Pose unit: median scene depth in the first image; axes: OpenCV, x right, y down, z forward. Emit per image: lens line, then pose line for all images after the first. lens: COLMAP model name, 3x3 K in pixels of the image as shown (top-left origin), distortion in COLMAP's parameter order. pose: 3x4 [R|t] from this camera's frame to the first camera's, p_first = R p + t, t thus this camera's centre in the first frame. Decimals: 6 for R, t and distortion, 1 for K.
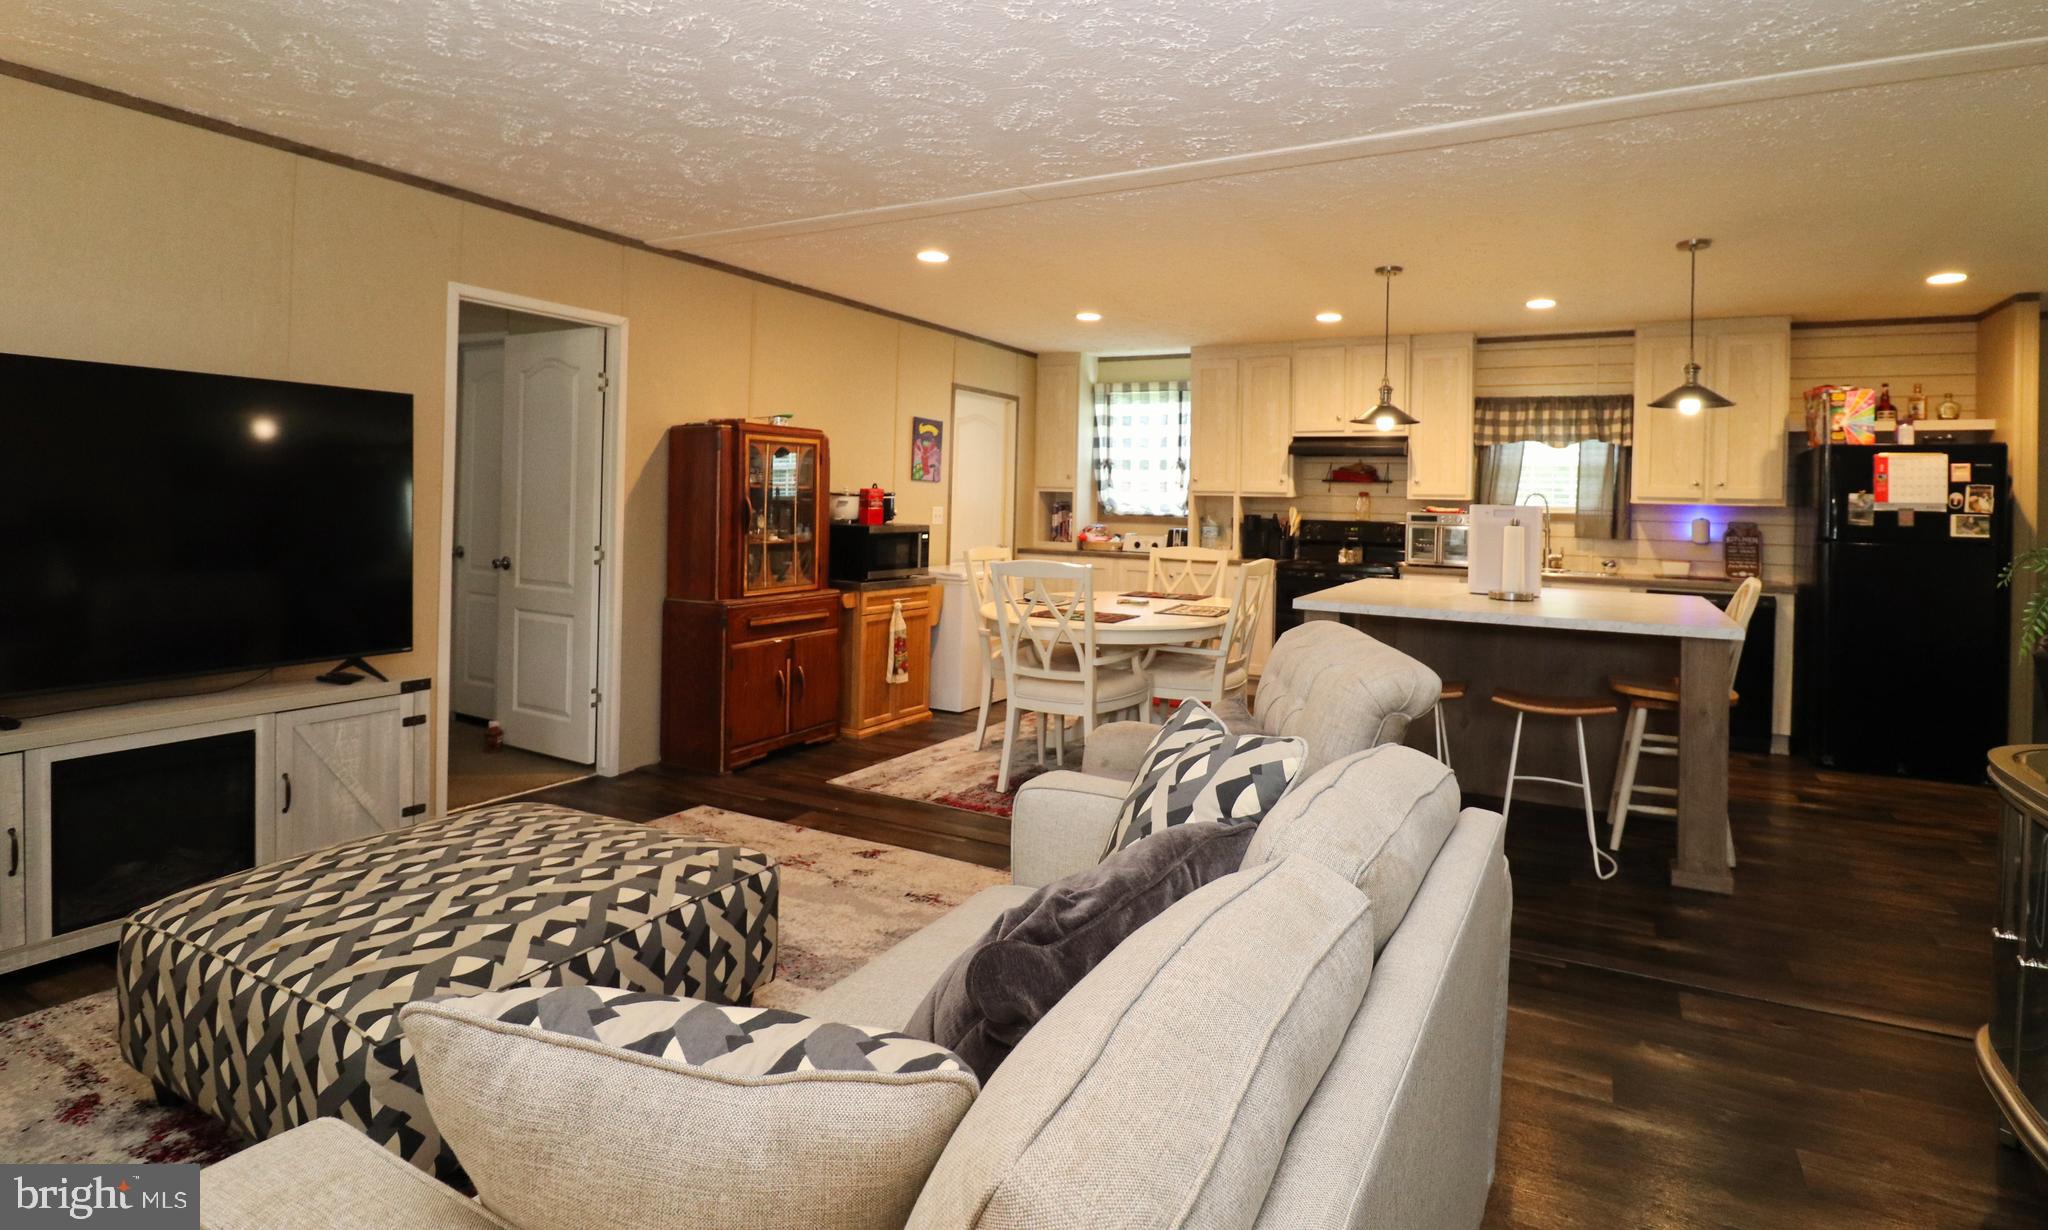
lens RADIAL K [[988.0, 0, 1113.1], [0, 988.0, 488.2], [0, 0, 1]] dist [-0.009411, -0.001233]
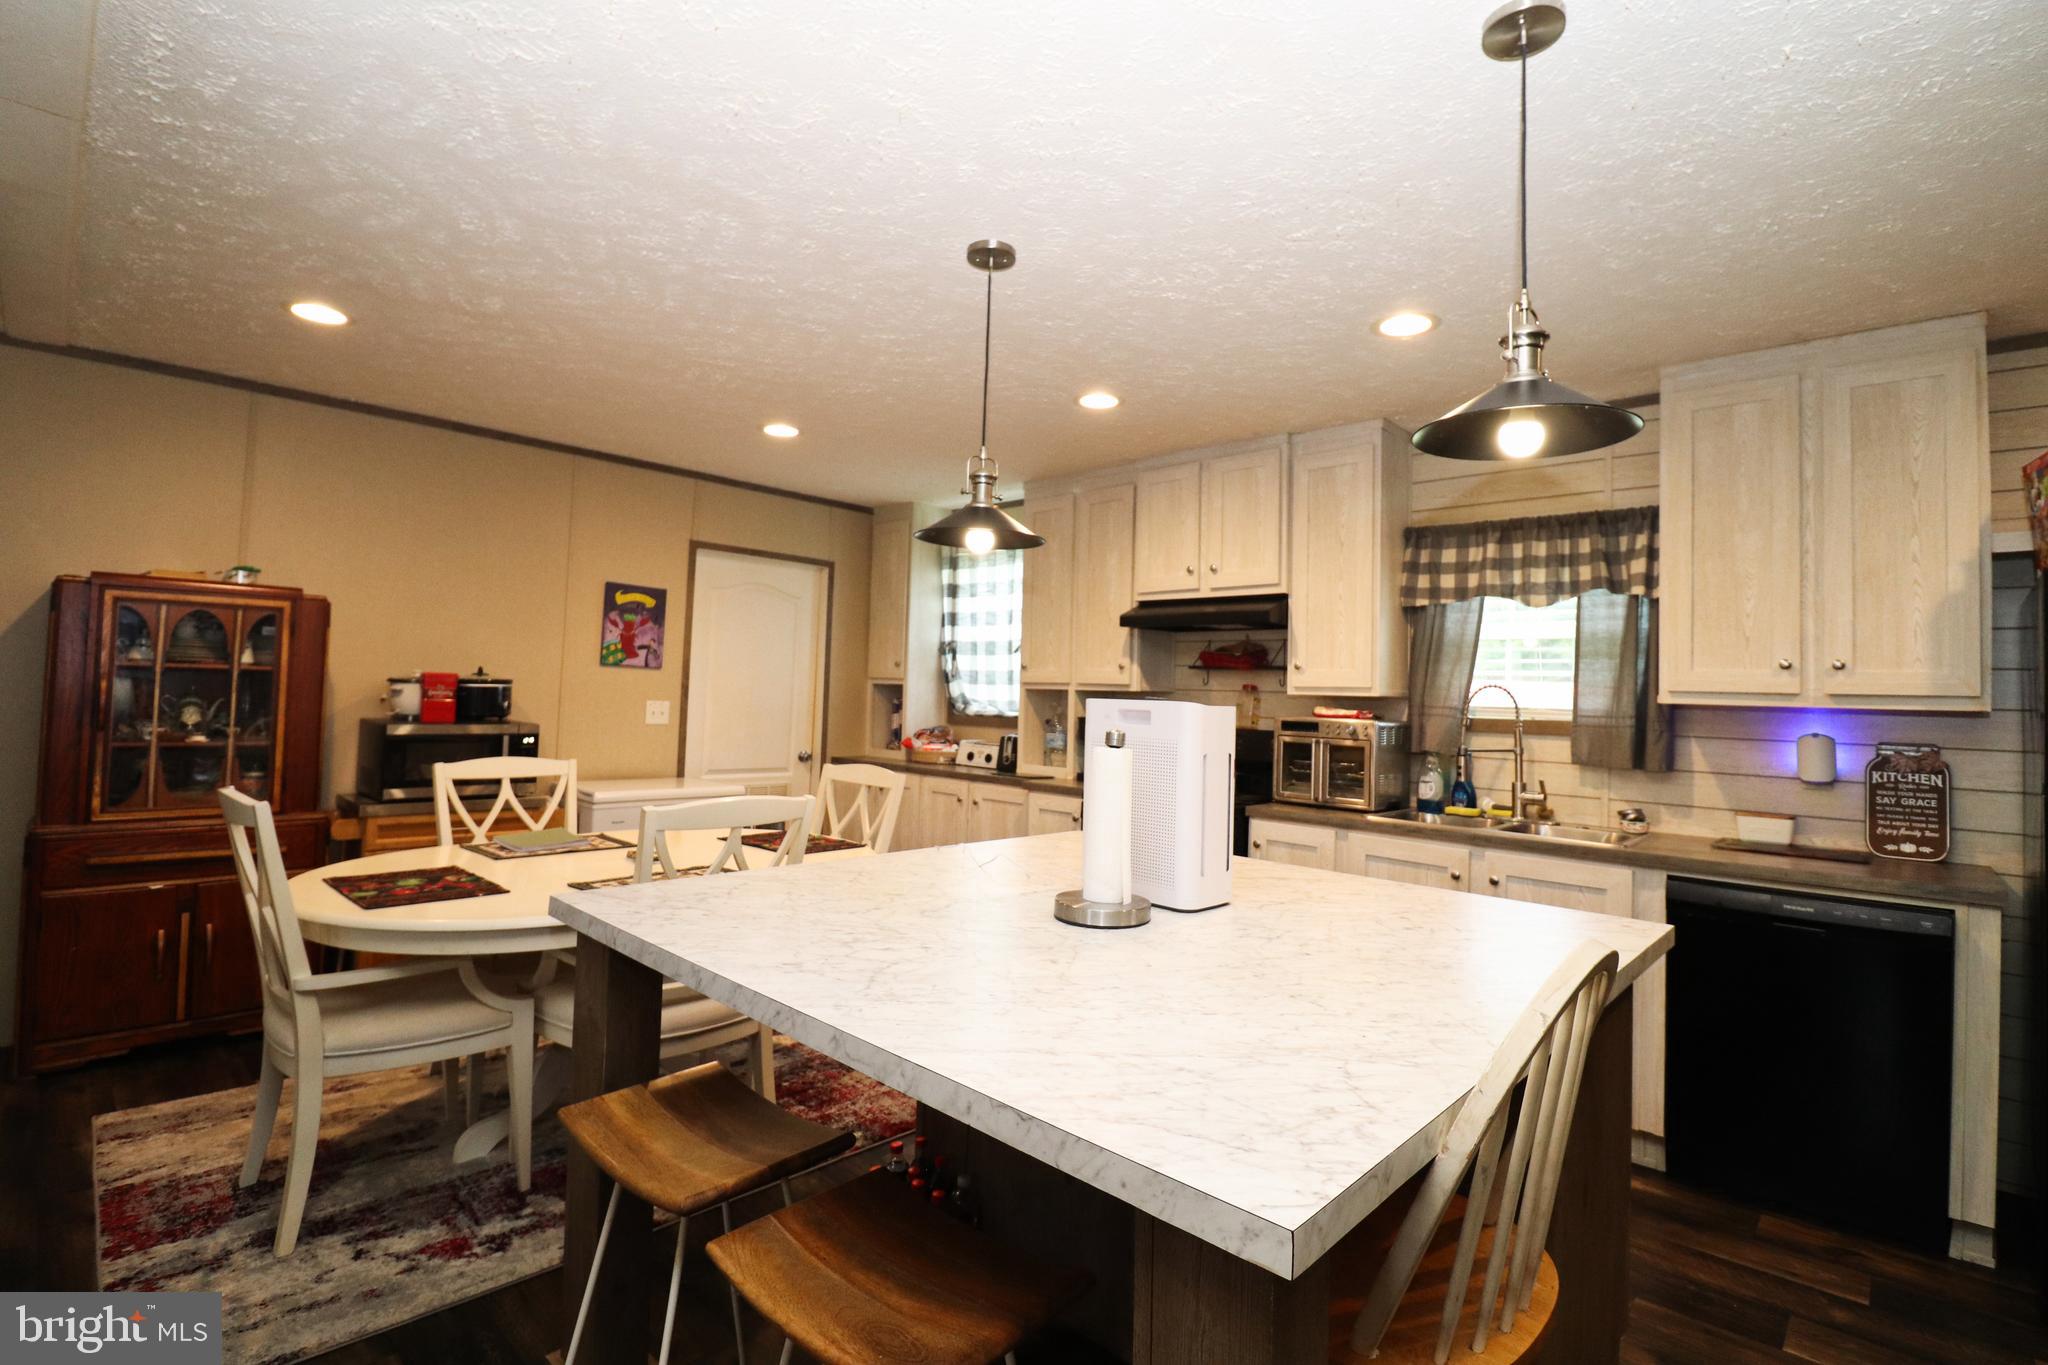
lens RADIAL K [[939.7, 0, 1070.2], [0, 939.7, 652.0], [0, 0, 1]] dist [-0.011322, -0.005250]
pose [[0.962108, -0.006083, -0.272602, 0.392256], [-0.005481, 0.999118, -0.041637, 0.011404], [0.272615, 0.041553, 0.961225, 0.468543]]
